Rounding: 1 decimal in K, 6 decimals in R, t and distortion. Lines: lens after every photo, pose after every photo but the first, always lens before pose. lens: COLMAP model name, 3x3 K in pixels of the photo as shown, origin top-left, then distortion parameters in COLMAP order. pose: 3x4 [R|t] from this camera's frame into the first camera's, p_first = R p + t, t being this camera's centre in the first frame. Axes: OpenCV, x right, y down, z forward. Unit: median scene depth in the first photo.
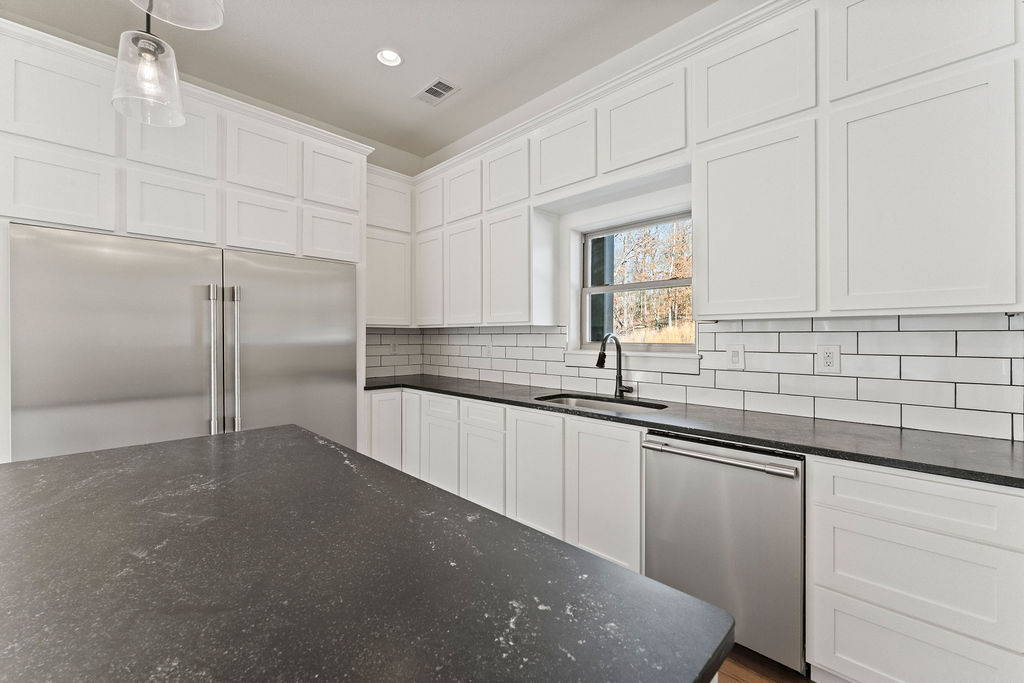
lens RADIAL K [[416.9, 0, 504.6], [0, 416.9, 338.5], [0, 0, 1]] dist [-0.001185, -0.000122]
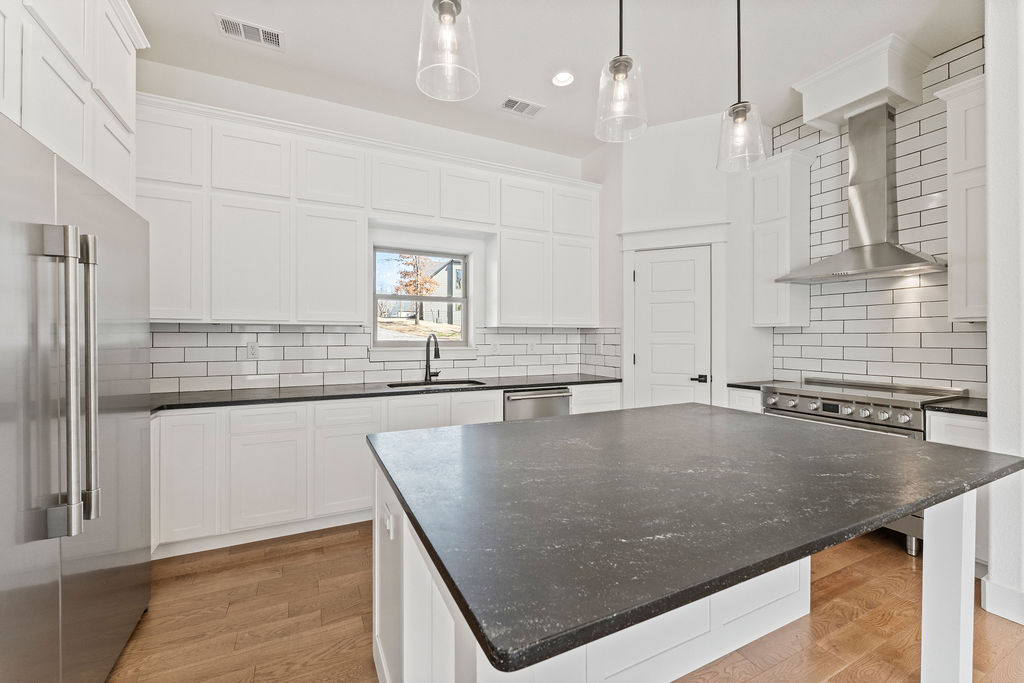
lens RADIAL K [[416.9, 0, 504.6], [0, 416.9, 338.5], [0, 0, 1]] dist [-0.001185, -0.000122]
pose [[0.312080, -0.002152, 0.950053, -0.940755], [0.003878, 0.999992, 0.000991, 0.002968], [-0.950048, 0.003375, 0.312086, 0.345032]]
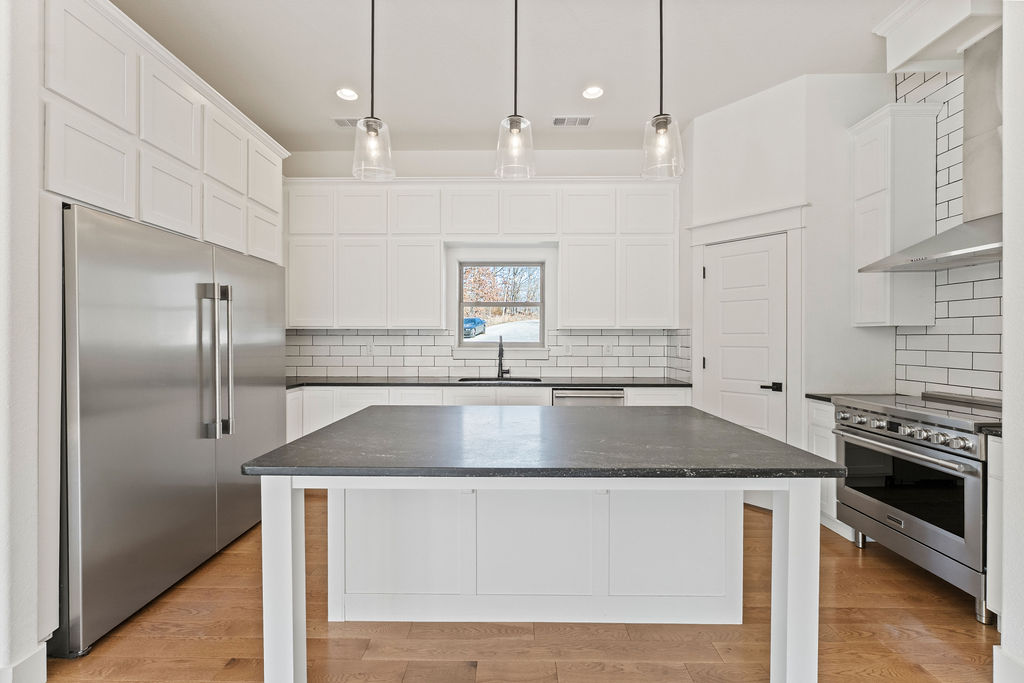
lens RADIAL K [[455.8, 0, 502.6], [0, 455.8, 341.7], [0, 0, 1]] dist [0.000466, 0.000058]
pose [[0.710538, -0.003987, 0.703648, -0.911520], [0.001711, 0.999991, 0.003939, 0.002991], [-0.703657, -0.001595, 0.710538, -0.203021]]
